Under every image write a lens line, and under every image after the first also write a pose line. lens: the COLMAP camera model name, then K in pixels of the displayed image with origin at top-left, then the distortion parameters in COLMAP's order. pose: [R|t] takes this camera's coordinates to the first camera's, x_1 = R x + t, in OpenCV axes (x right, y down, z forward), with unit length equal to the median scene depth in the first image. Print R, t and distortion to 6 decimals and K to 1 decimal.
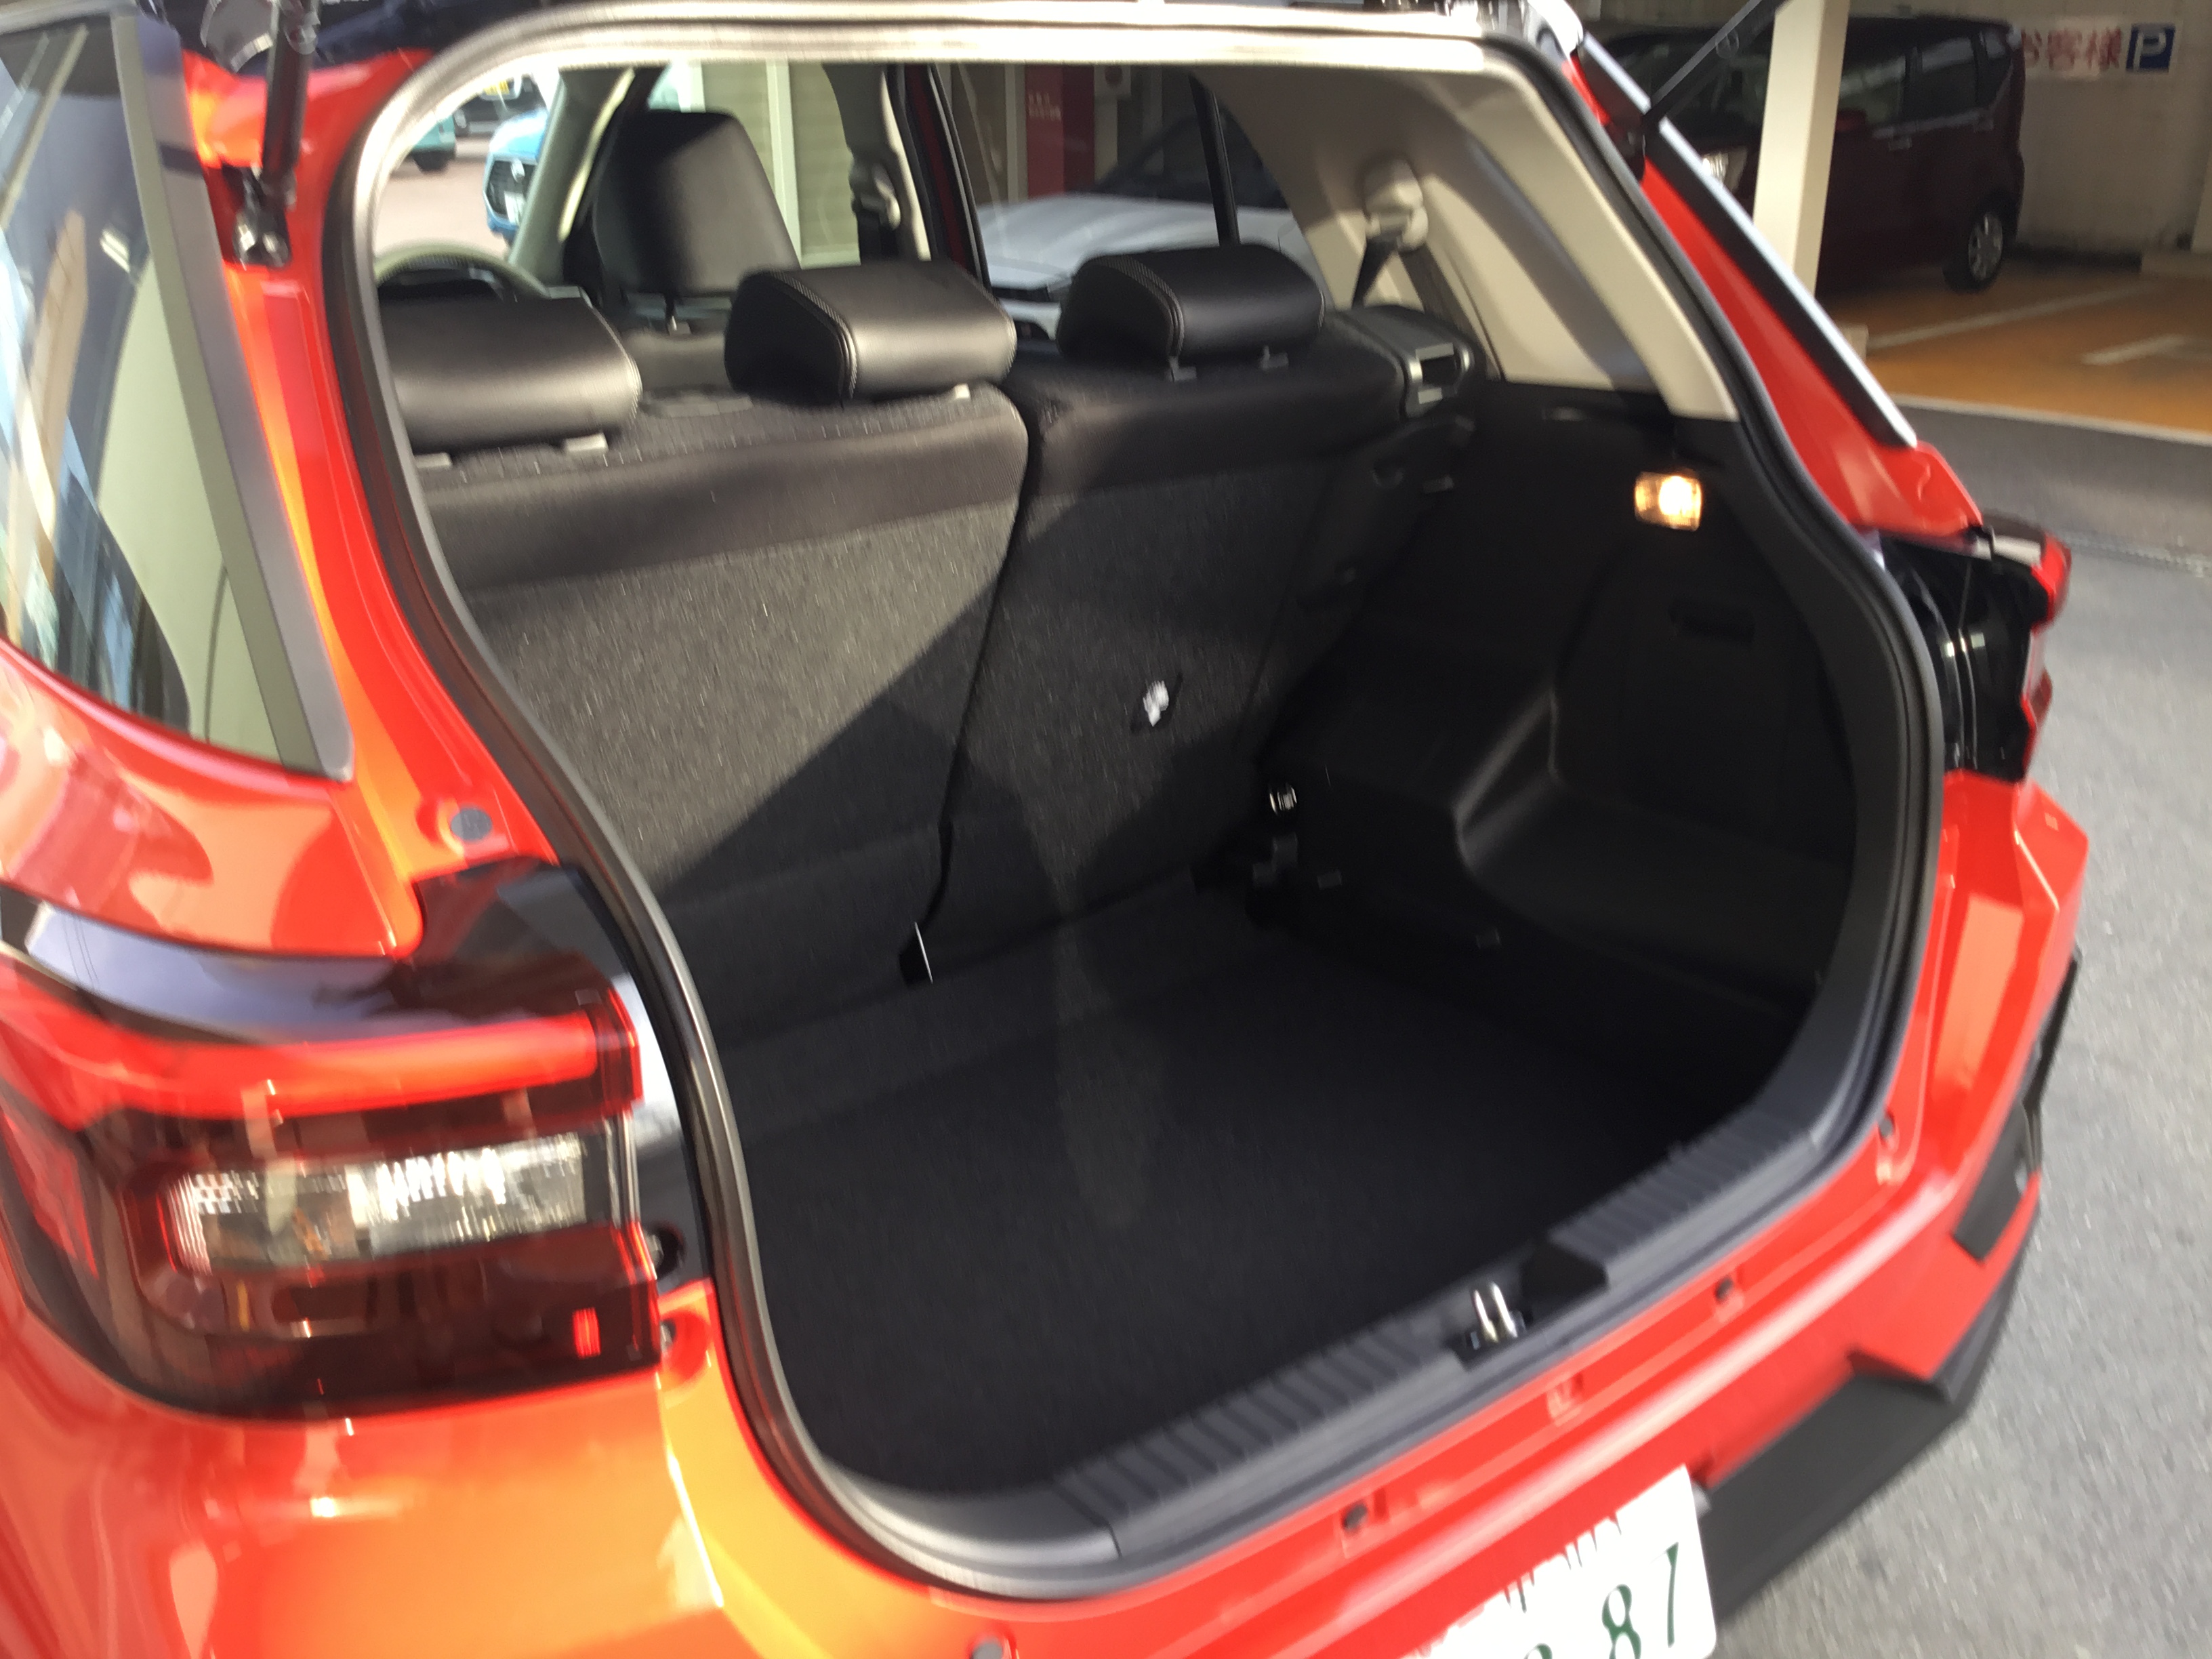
lens RADIAL K [[1958.5, 0, 1133.7], [0, 1958.5, 834.1], [0, 0, 1]] dist [0.119404, -0.212882]
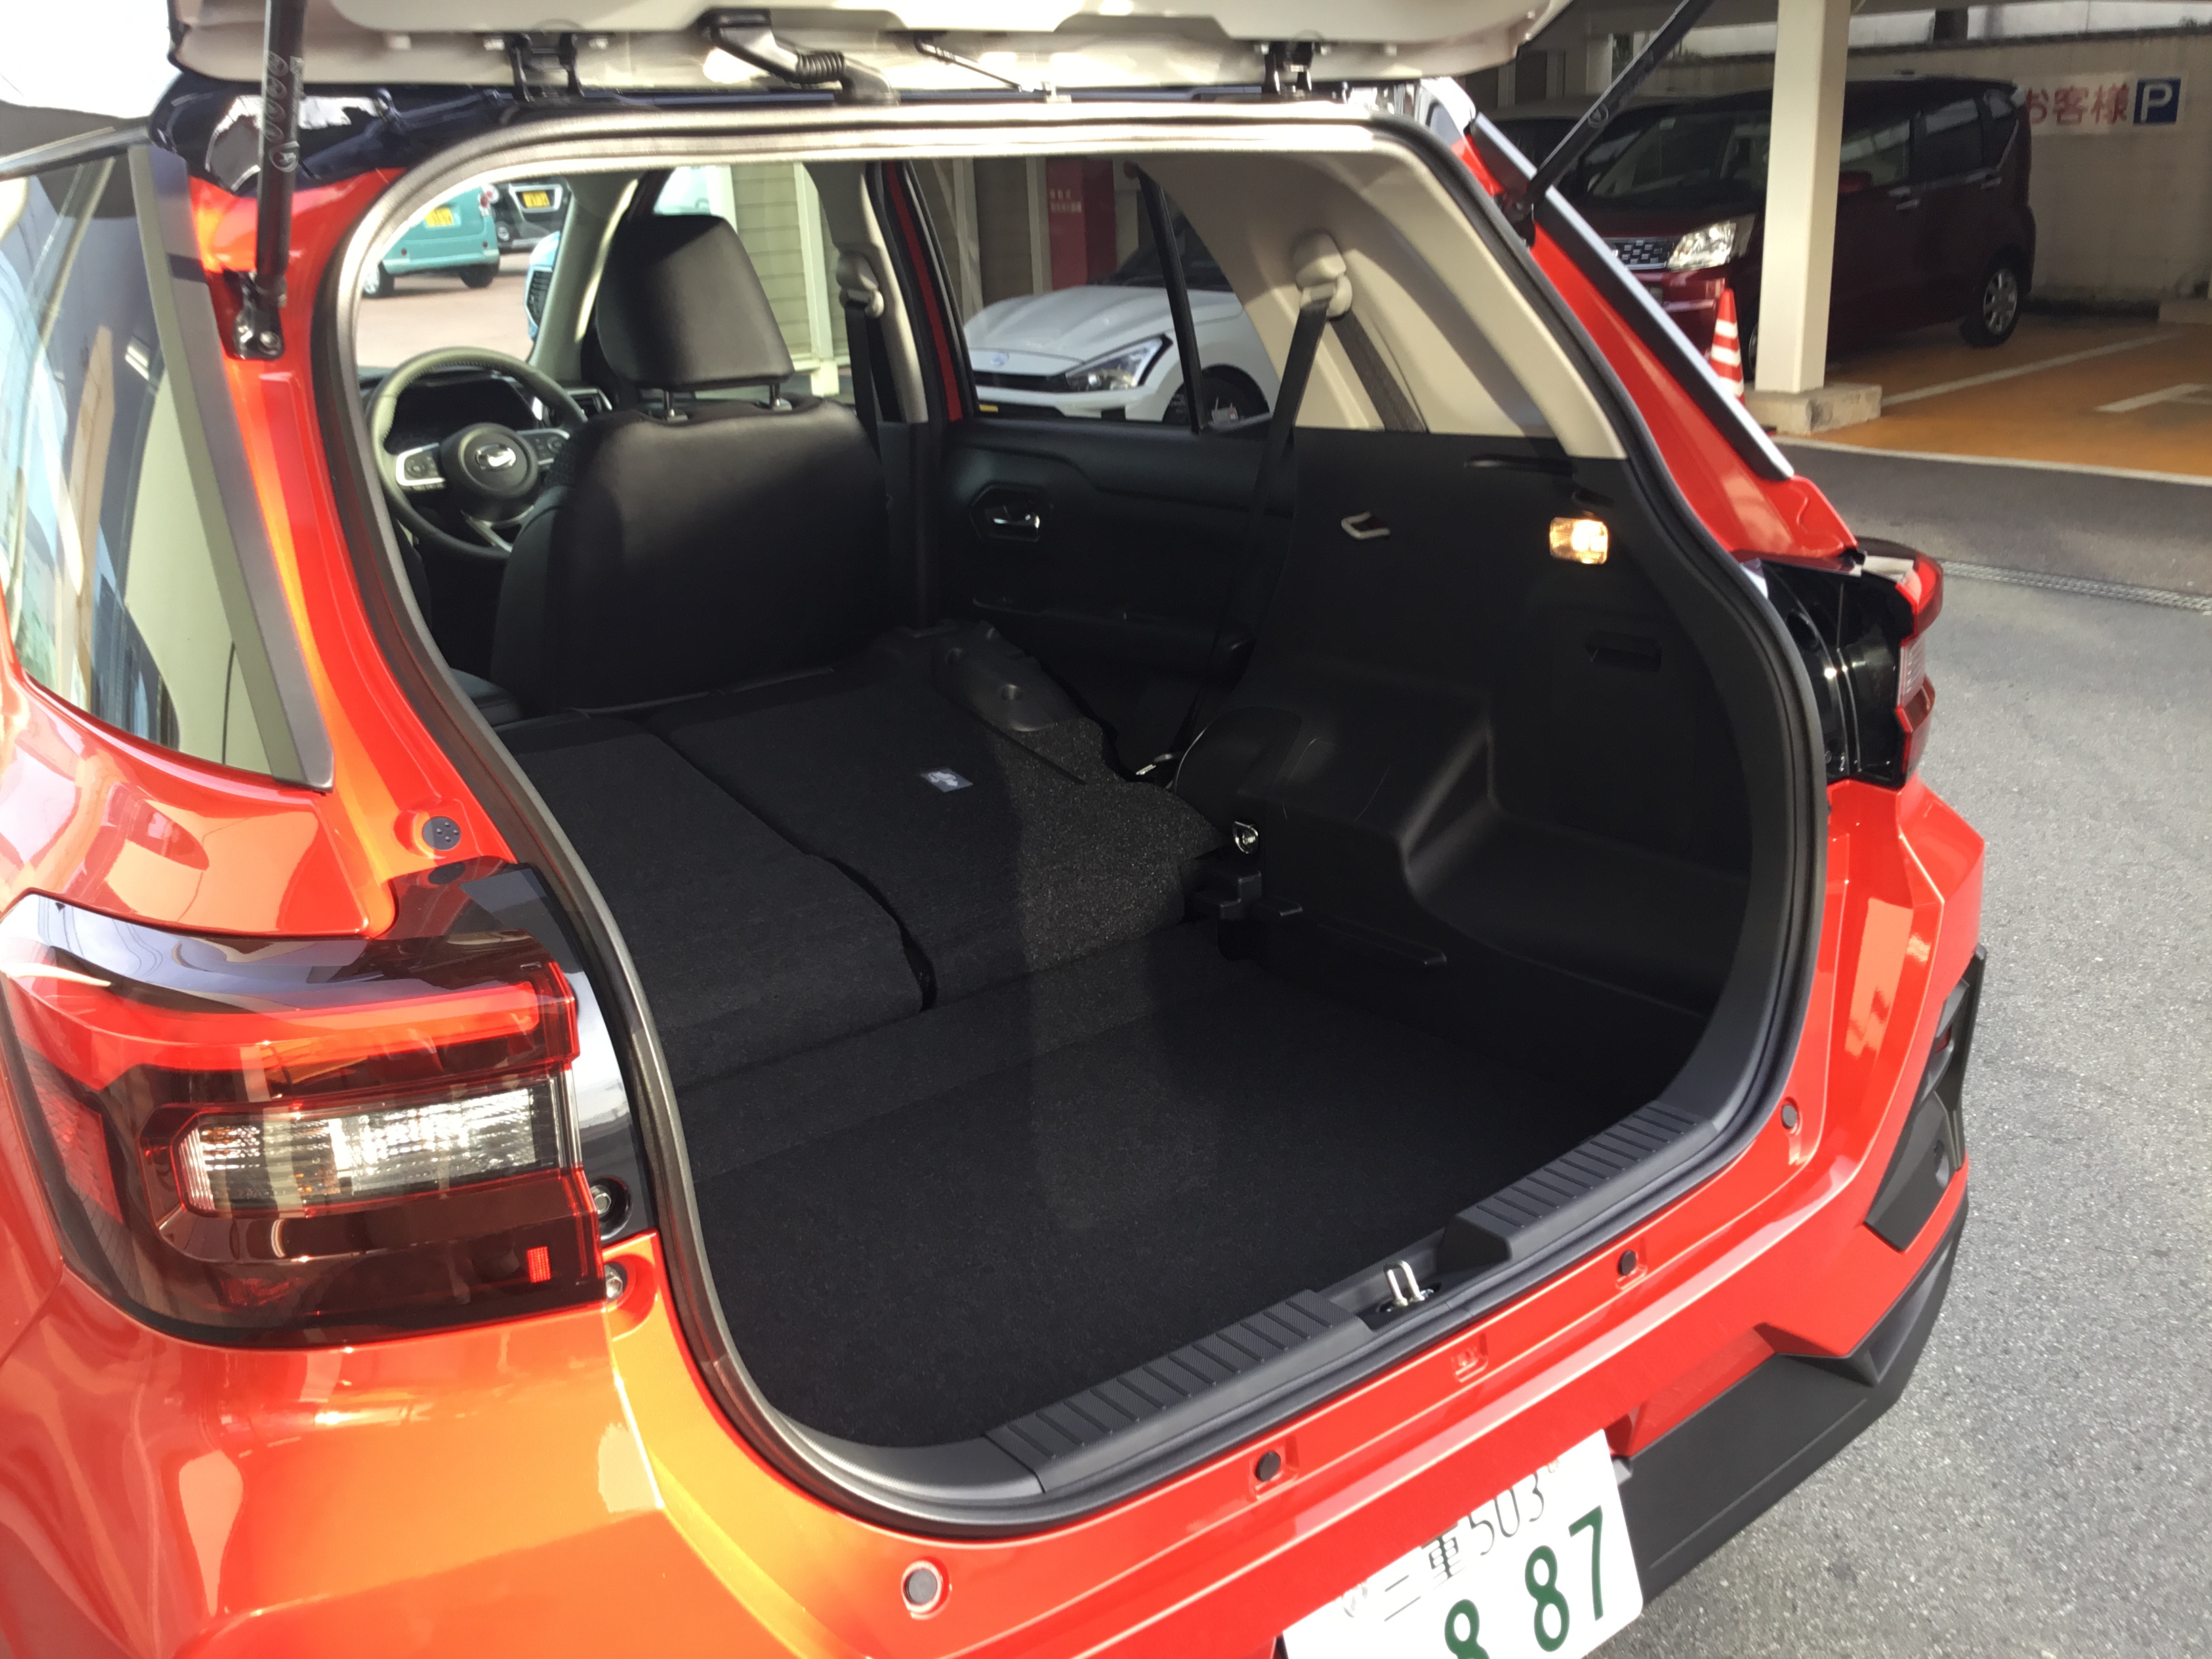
lens RADIAL K [[1974.2, 0, 1105.1], [0, 1974.2, 838.9], [0, 0, 1]] dist [0.123132, -0.236056]
pose [[0.998825, -0.025719, -0.041072, 0.062490], [0.023988, 0.998825, -0.042101, 0.036862], [0.042106, 0.041066, 0.998269, -0.088464]]
